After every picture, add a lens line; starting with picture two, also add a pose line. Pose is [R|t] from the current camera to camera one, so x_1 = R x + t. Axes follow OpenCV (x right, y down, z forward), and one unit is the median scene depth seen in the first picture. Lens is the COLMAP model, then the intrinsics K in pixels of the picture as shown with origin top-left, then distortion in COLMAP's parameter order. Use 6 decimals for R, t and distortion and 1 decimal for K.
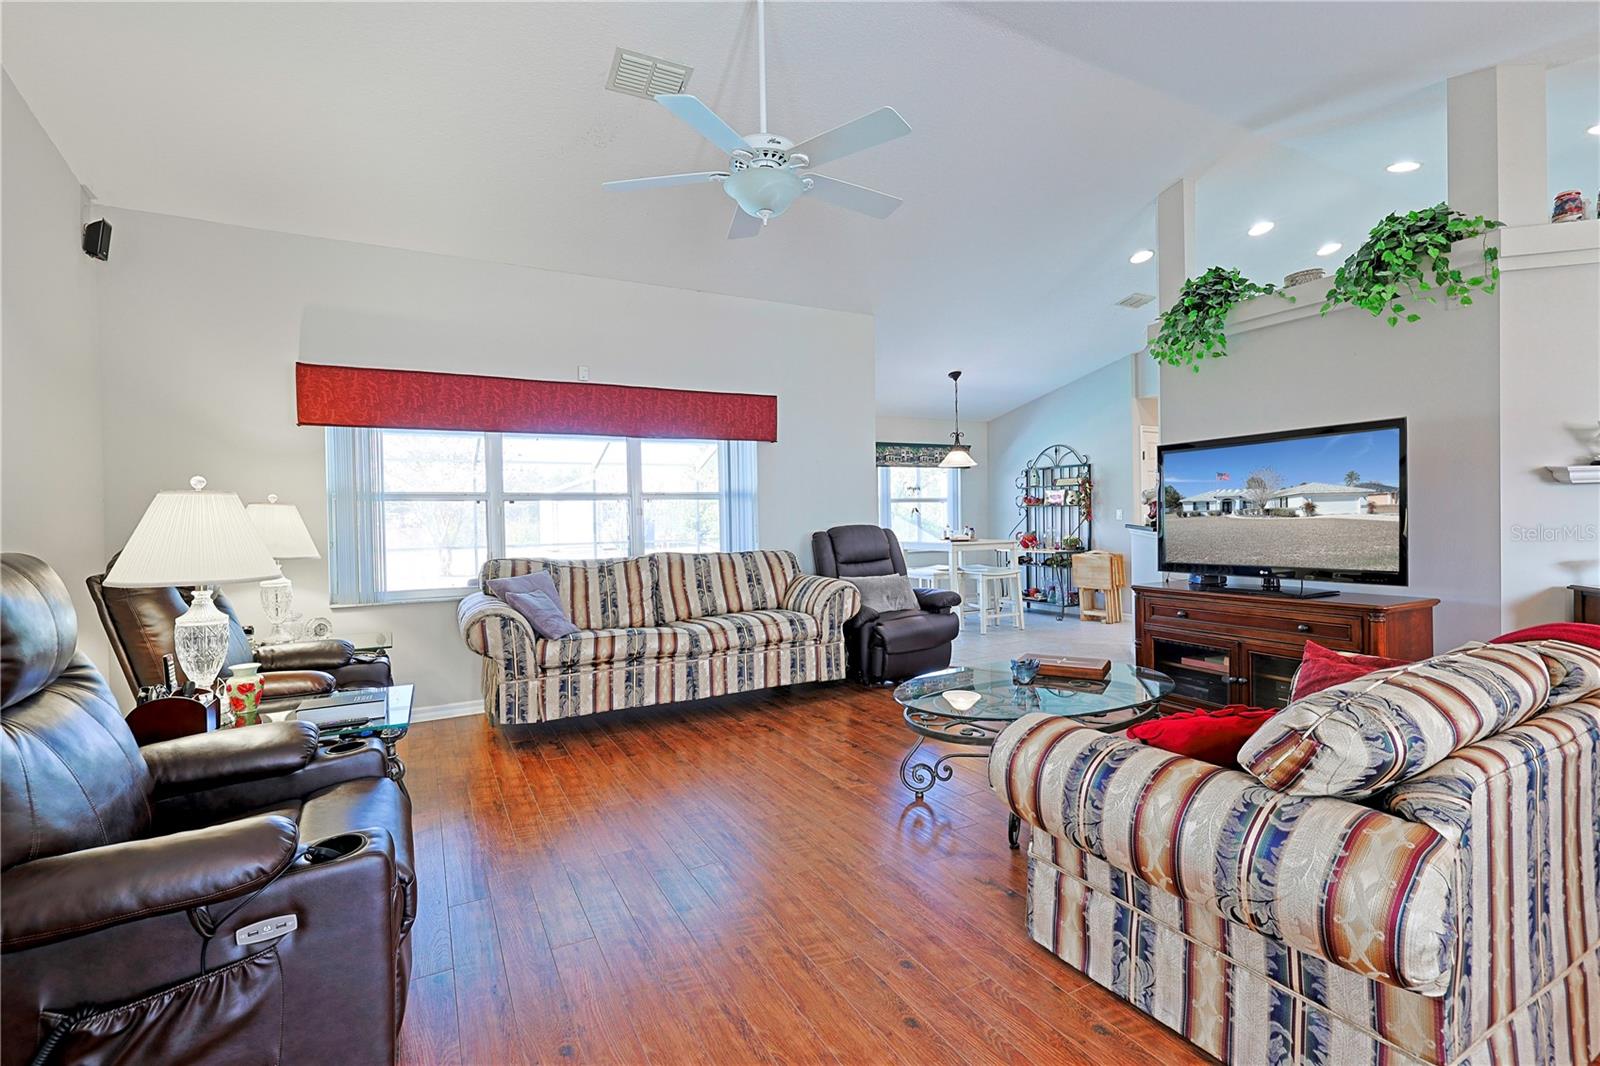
lens RADIAL K [[705.0, 0, 800.0], [0, 705.0, 533.0], [0, 0, 1]] dist [-0.000345, -0.000159]
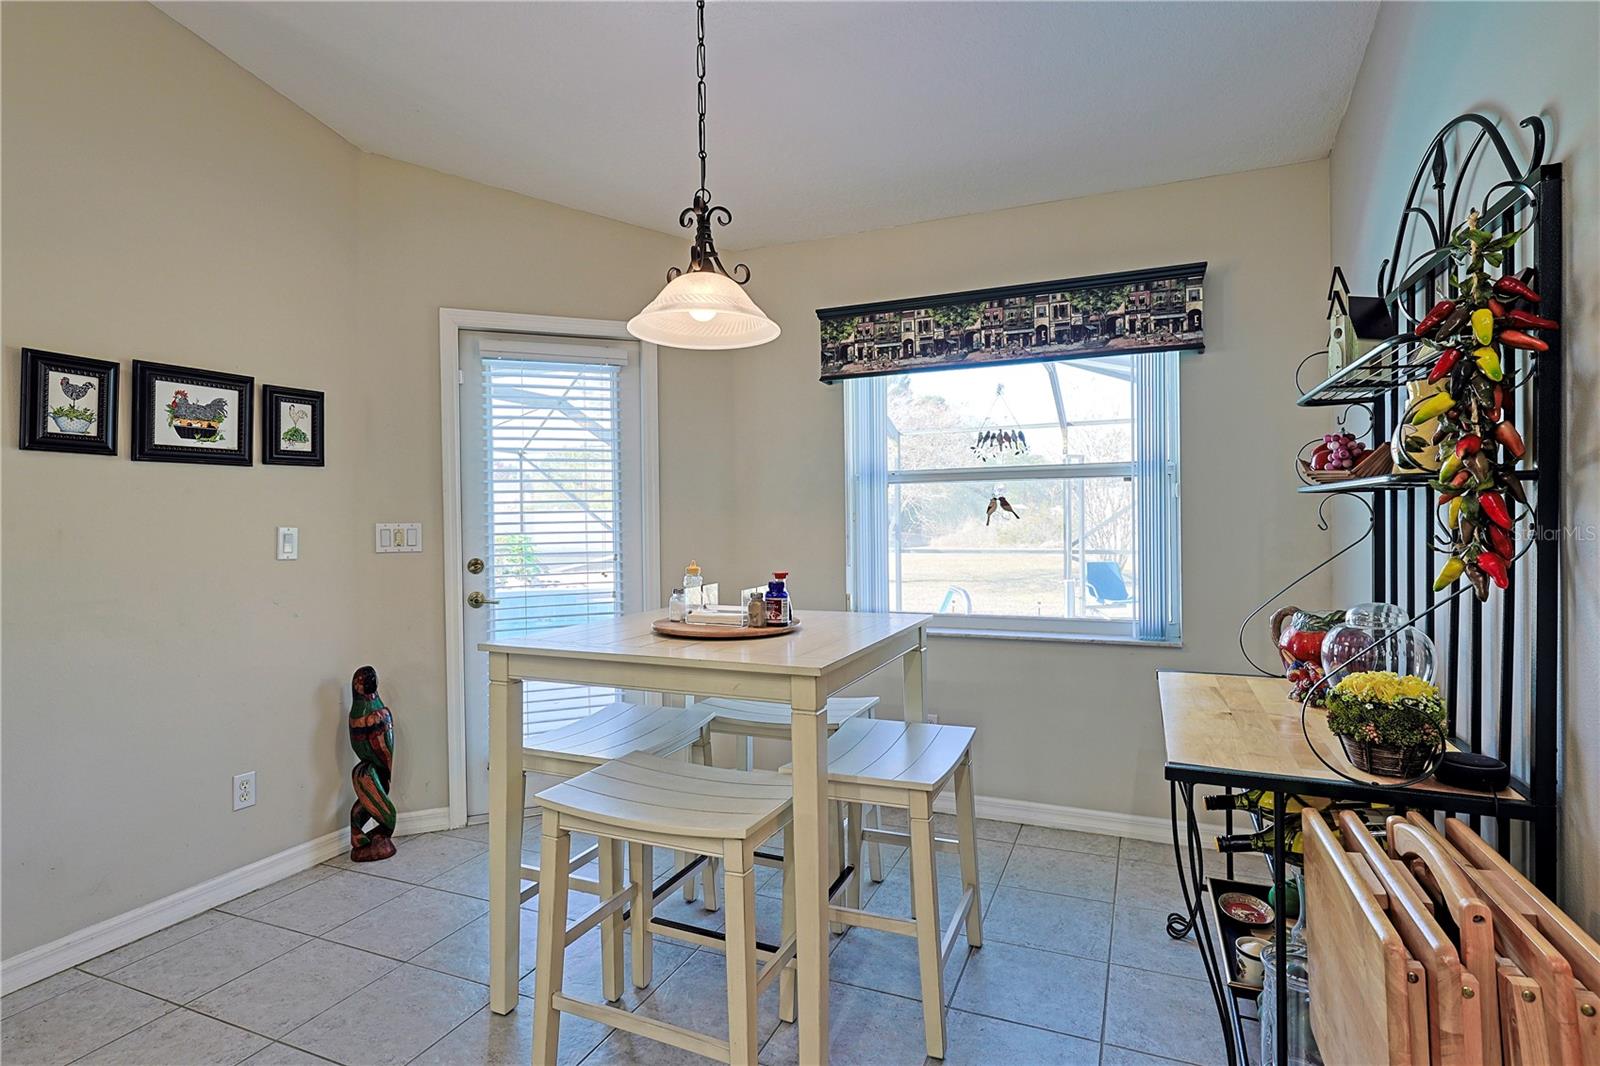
lens RADIAL K [[801.5, 0, 800.0], [0, 801.5, 533.0], [0, 0, 1]] dist [-0.001198, 0.000201]
pose [[0.626192, 0.027213, -0.779194, 0.829787], [-0.021015, 0.999617, 0.018023, -0.051208], [0.779386, 0.005089, 0.626524, 1.486734]]
